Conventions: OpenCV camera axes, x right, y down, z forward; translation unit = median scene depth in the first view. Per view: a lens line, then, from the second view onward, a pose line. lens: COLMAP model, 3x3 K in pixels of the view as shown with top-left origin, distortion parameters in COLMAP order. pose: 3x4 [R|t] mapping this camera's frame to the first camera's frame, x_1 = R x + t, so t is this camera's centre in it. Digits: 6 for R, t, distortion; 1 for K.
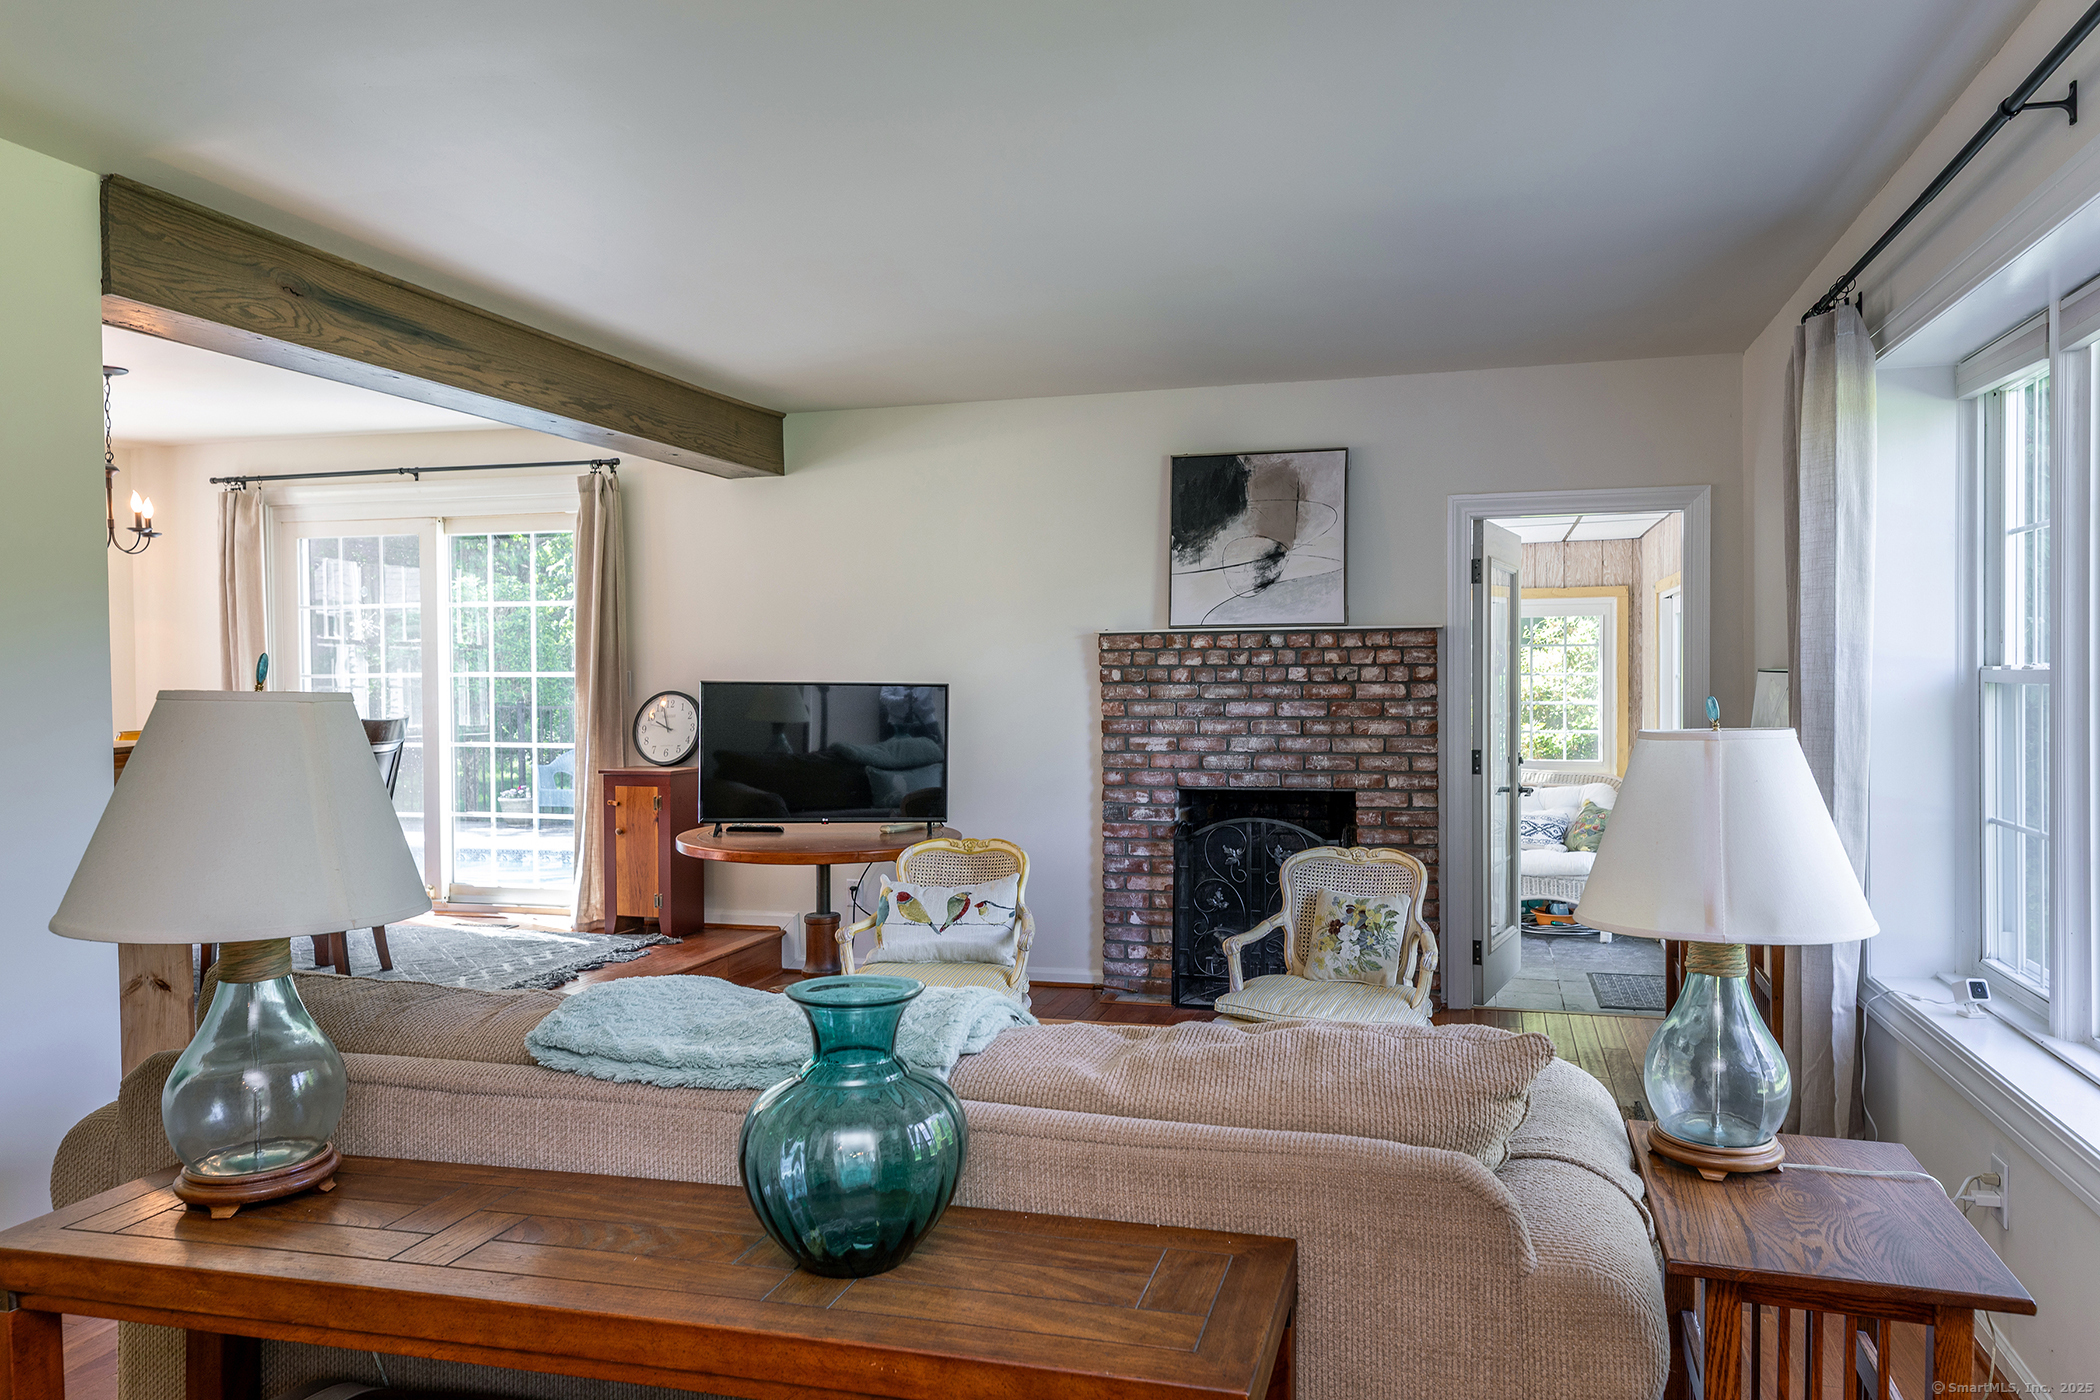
lens RADIAL K [[1387.2, 0, 1058.0], [0, 1387.2, 696.0], [0, 0, 1]] dist [0.007762, 0.000441]
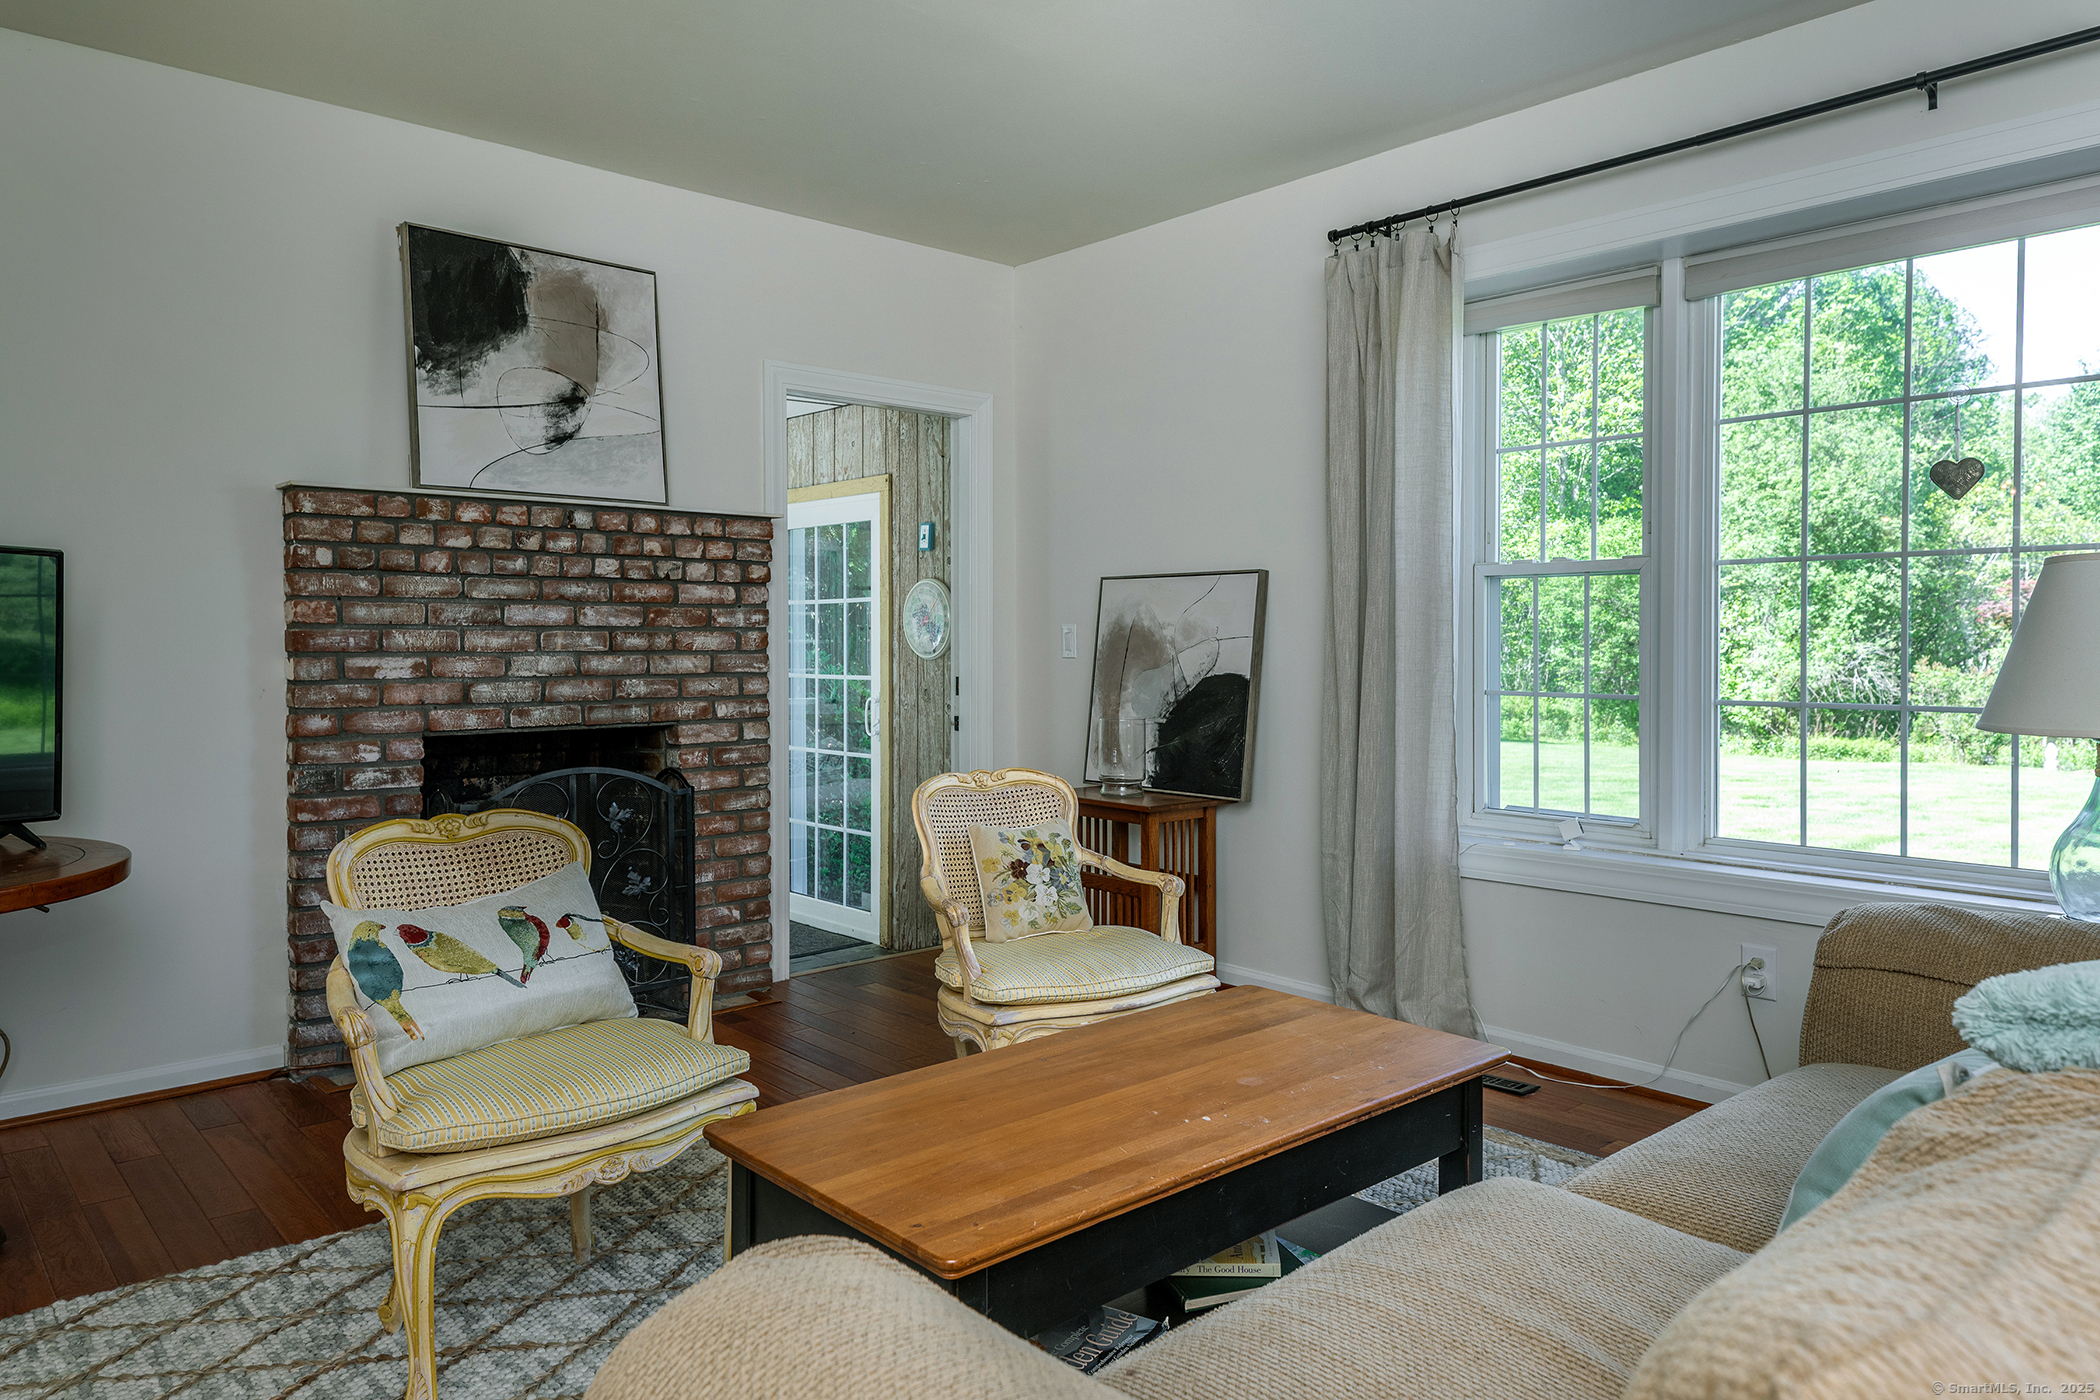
lens RADIAL K [[1387.2, 0, 1054.9], [0, 1387.2, 678.9], [0, 0, 1]] dist [0.007762, 0.000441]
pose [[0.530834, -0.013347, 0.847371, -0.319196], [0.011926, 0.999895, 0.008278, 0.039151], [-0.847392, 0.005711, 0.530937, 0.411818]]
